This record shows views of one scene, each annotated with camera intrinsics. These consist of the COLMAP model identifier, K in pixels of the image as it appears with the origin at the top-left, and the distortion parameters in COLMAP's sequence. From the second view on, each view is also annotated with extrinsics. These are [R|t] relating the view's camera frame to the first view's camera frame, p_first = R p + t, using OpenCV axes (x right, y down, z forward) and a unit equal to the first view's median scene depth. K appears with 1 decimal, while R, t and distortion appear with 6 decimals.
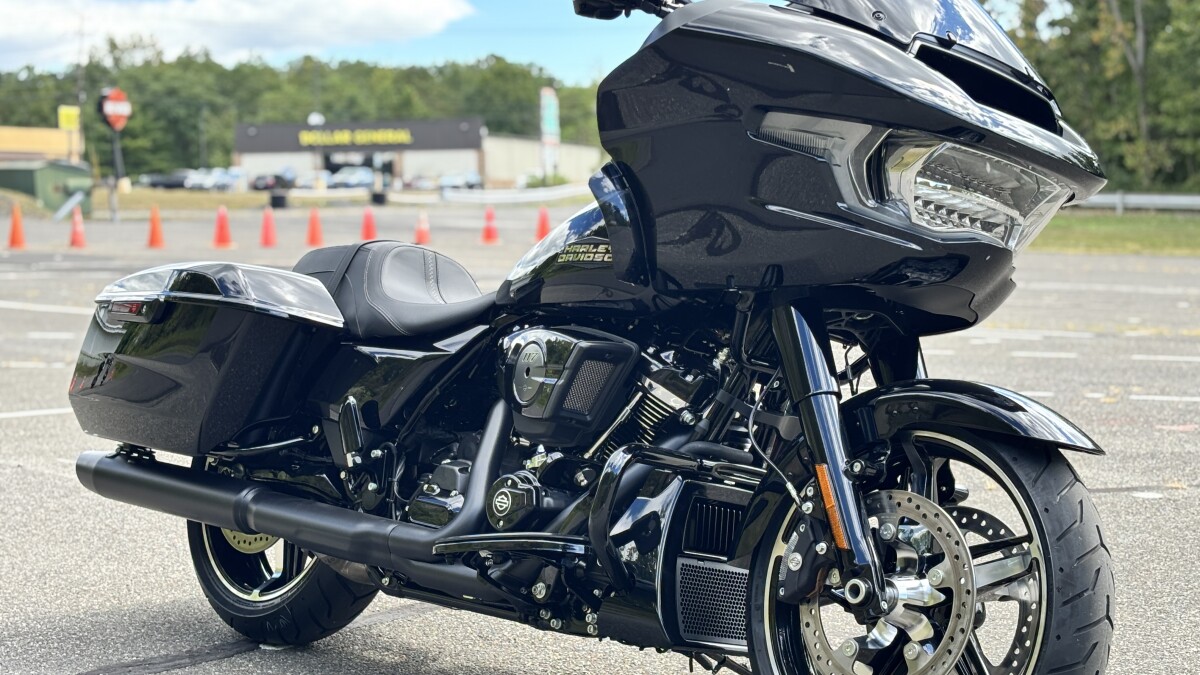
lens RADIAL K [[2082.1, 0, 596.5], [0, 2082.1, 327.3], [0, 0, 1]] dist [0.100449, 0.000000]
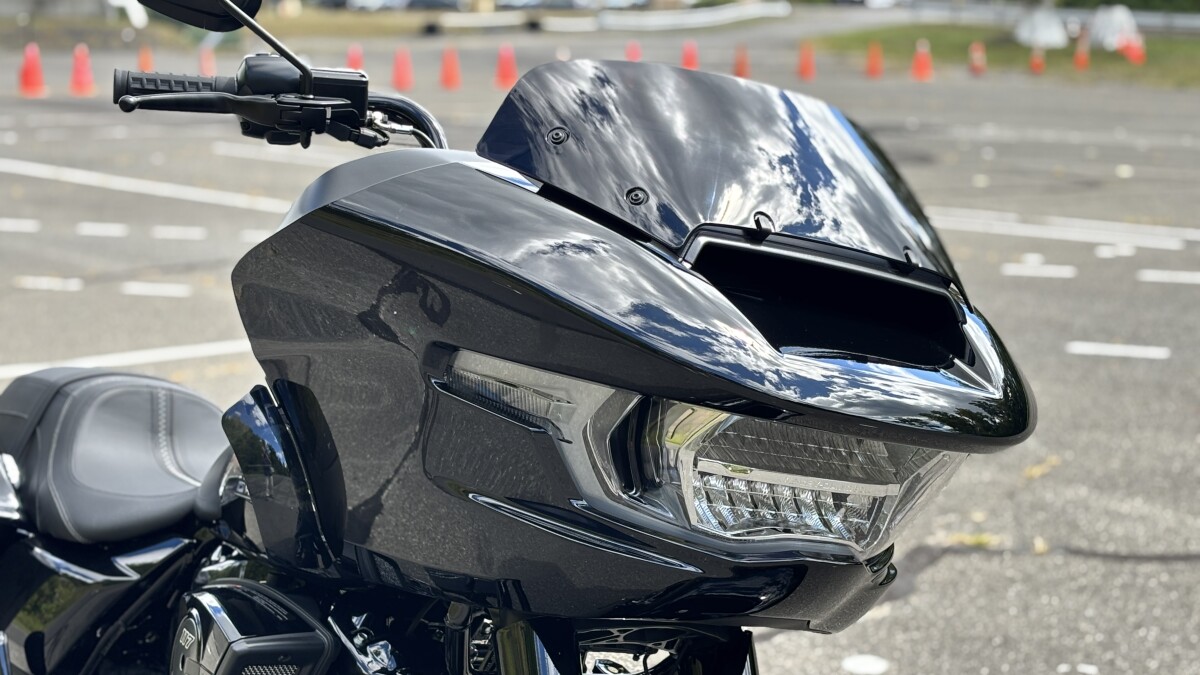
lens RADIAL K [[2353.9, 0, 599.1], [0, 2353.9, 336.0], [0, 0, 1]] dist [-0.186516, 0.000000]
pose [[0.999415, 0.010591, -0.032517, 0.134903], [-0.009238, 0.999097, 0.041479, -0.125440], [0.032927, -0.041154, 0.998610, 0.278575]]
